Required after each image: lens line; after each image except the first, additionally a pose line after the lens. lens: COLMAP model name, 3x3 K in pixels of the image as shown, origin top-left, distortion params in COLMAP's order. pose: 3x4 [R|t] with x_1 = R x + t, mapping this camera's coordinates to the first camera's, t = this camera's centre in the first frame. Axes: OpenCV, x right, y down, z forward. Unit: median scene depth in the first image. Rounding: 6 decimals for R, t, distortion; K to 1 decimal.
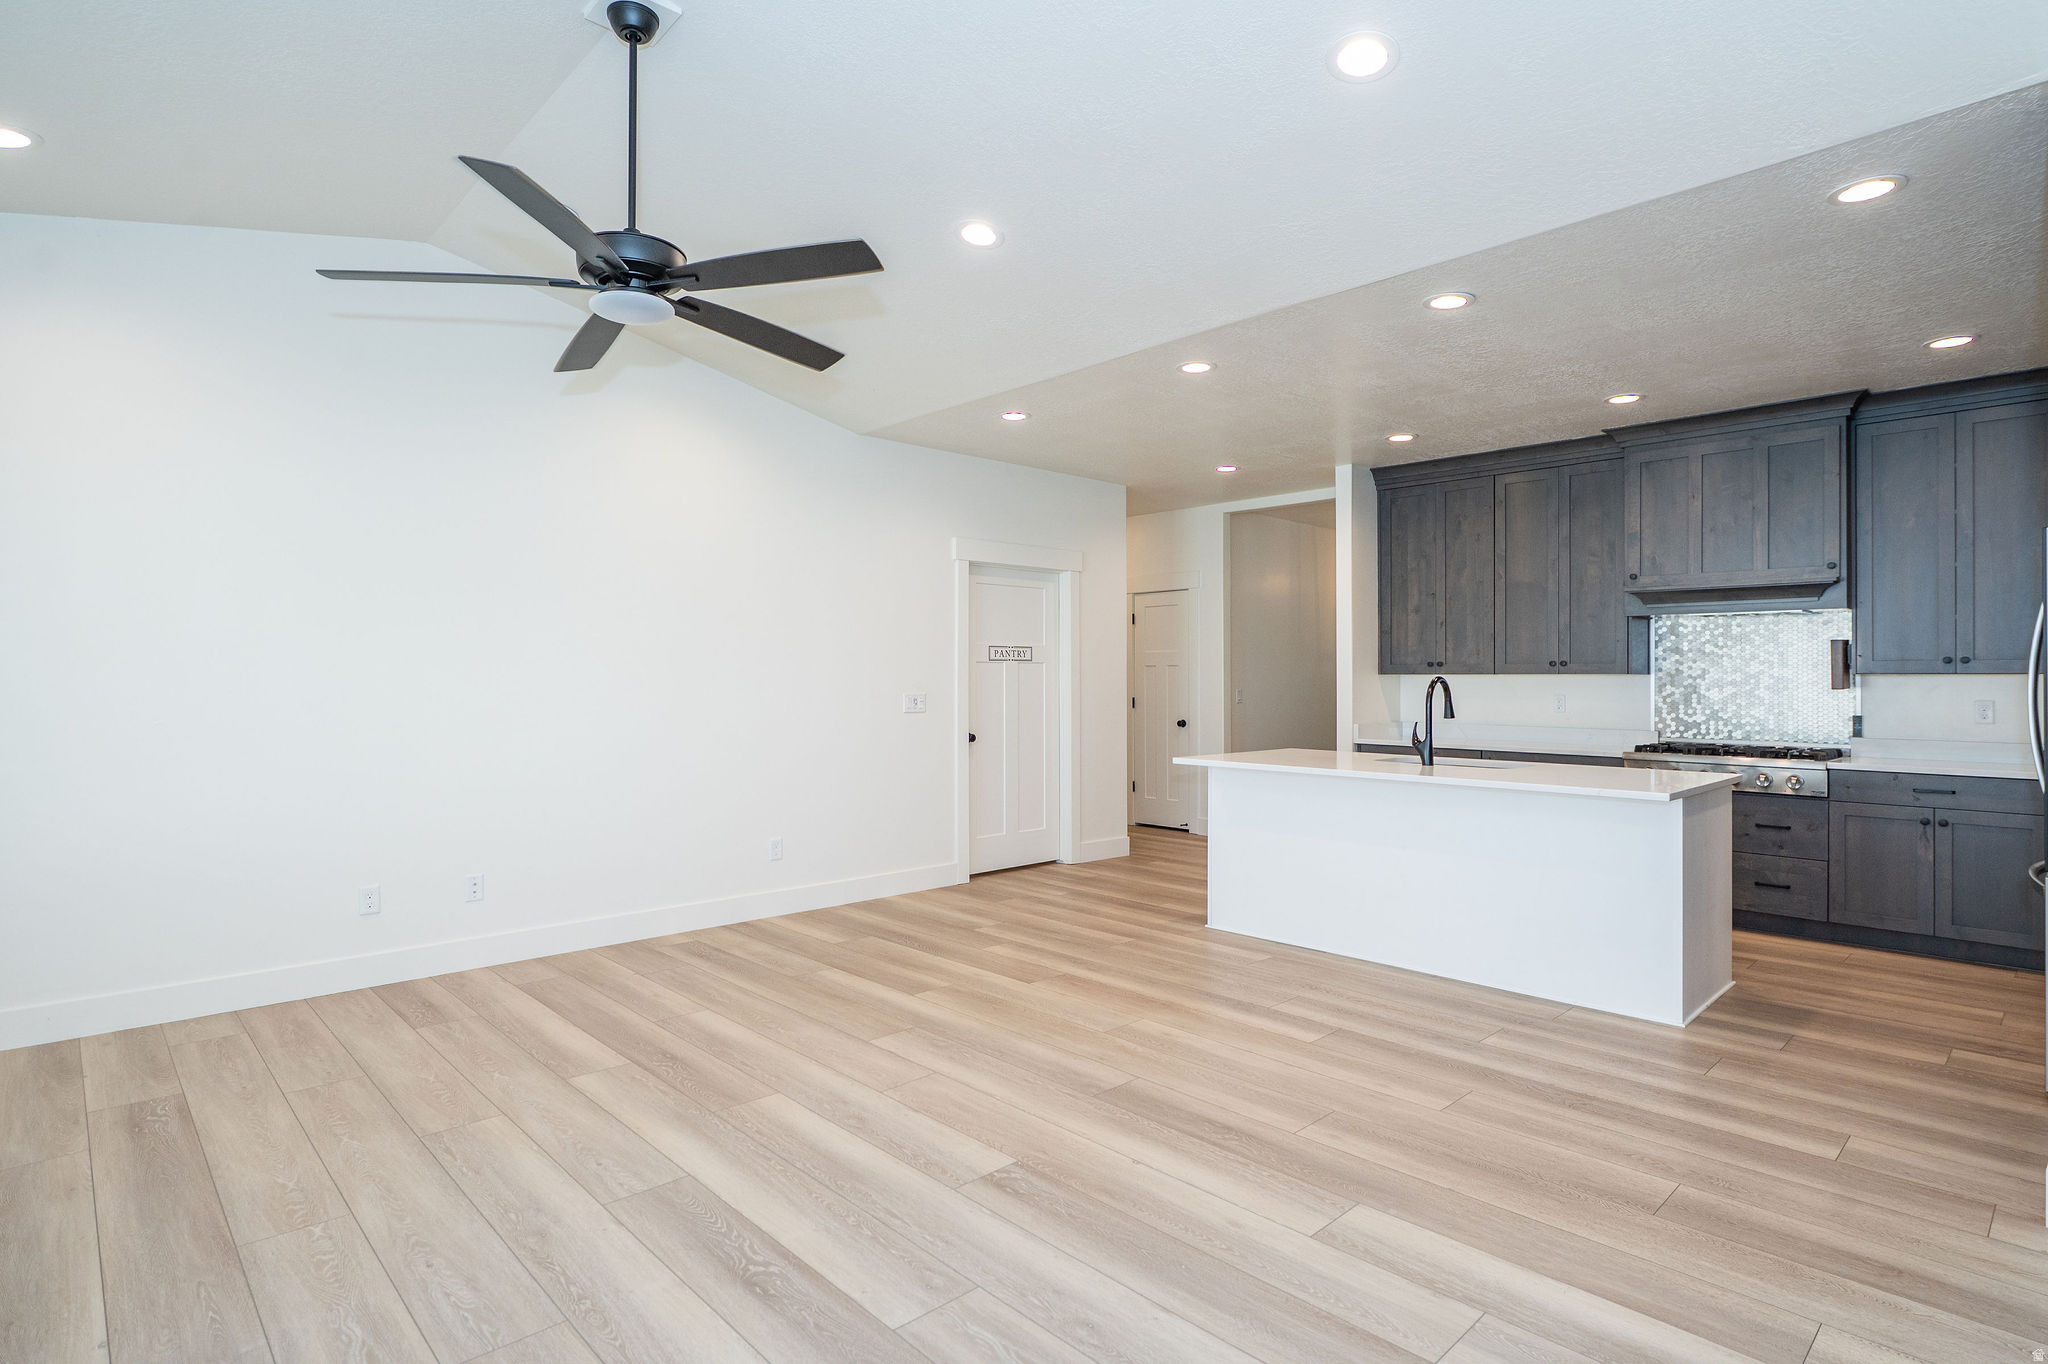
lens RADIAL K [[1027.7, 0, 1021.3], [0, 1027.7, 674.6], [0, 0, 1]] dist [-0.002775, -0.000074]
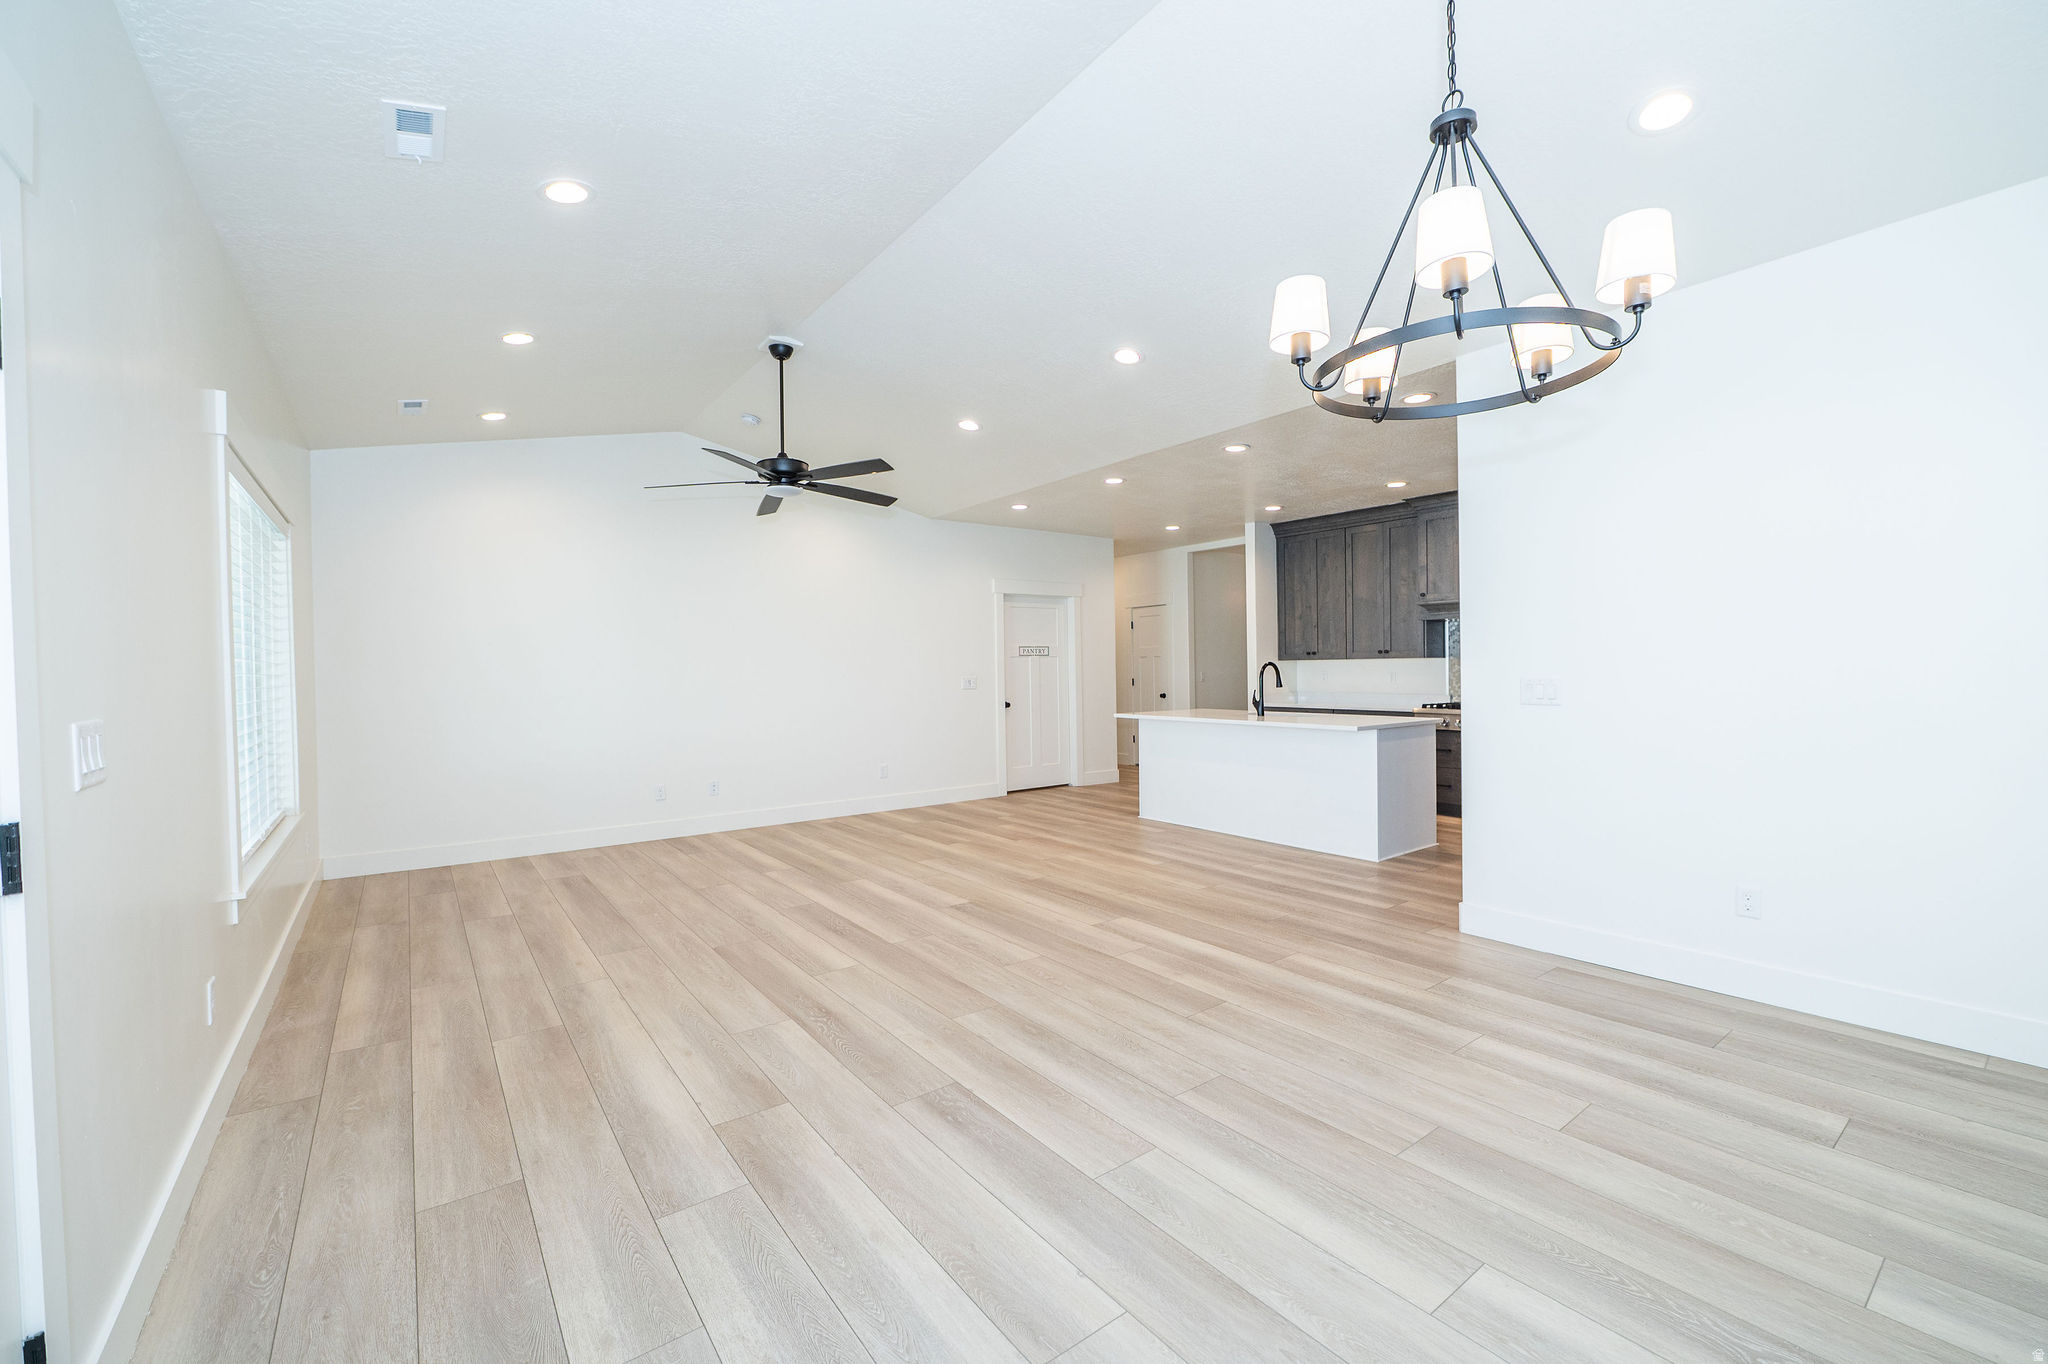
lens RADIAL K [[819.2, 0, 1024.5], [0, 819.2, 675.4], [0, 0, 1]] dist [-0.003014, -0.000723]
pose [[0.993363, -0.014464, -0.114109, 0.157400], [0.016057, 0.999786, 0.013054, 0.000205], [0.113896, -0.014800, 0.993382, -0.323994]]
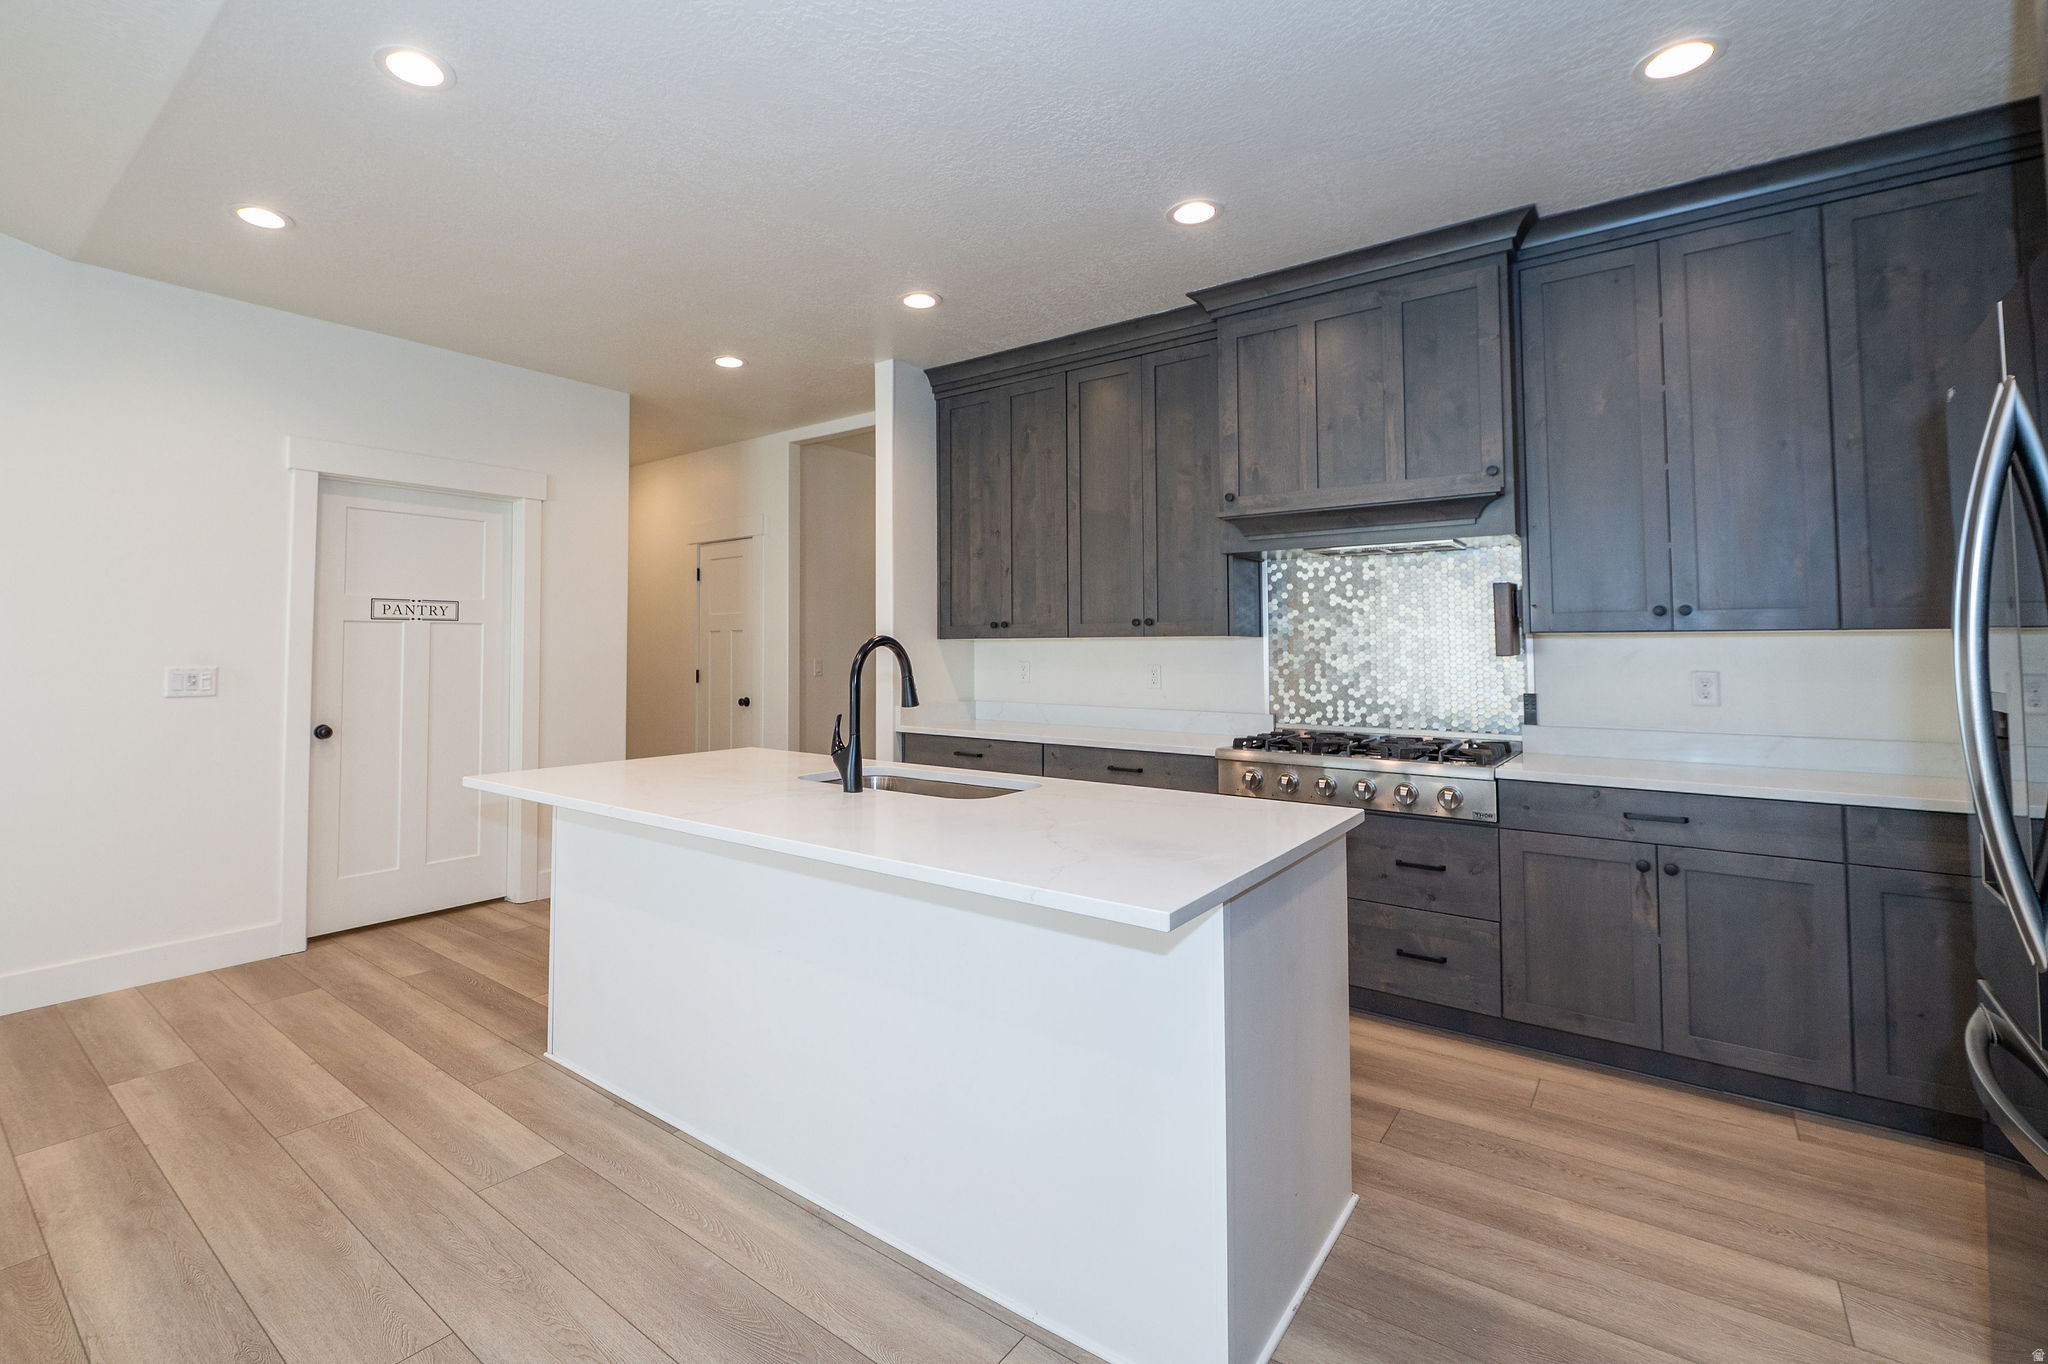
lens RADIAL K [[912.0, 0, 910.5], [0, 912.0, 613.4], [0, 0, 1]] dist [-0.002923, -0.000623]
pose [[0.993215, 0.002297, 0.116268, 0.341482], [0.001997, 0.999320, -0.036808, 0.007769], [-0.116274, 0.036791, 0.992536, 0.454920]]
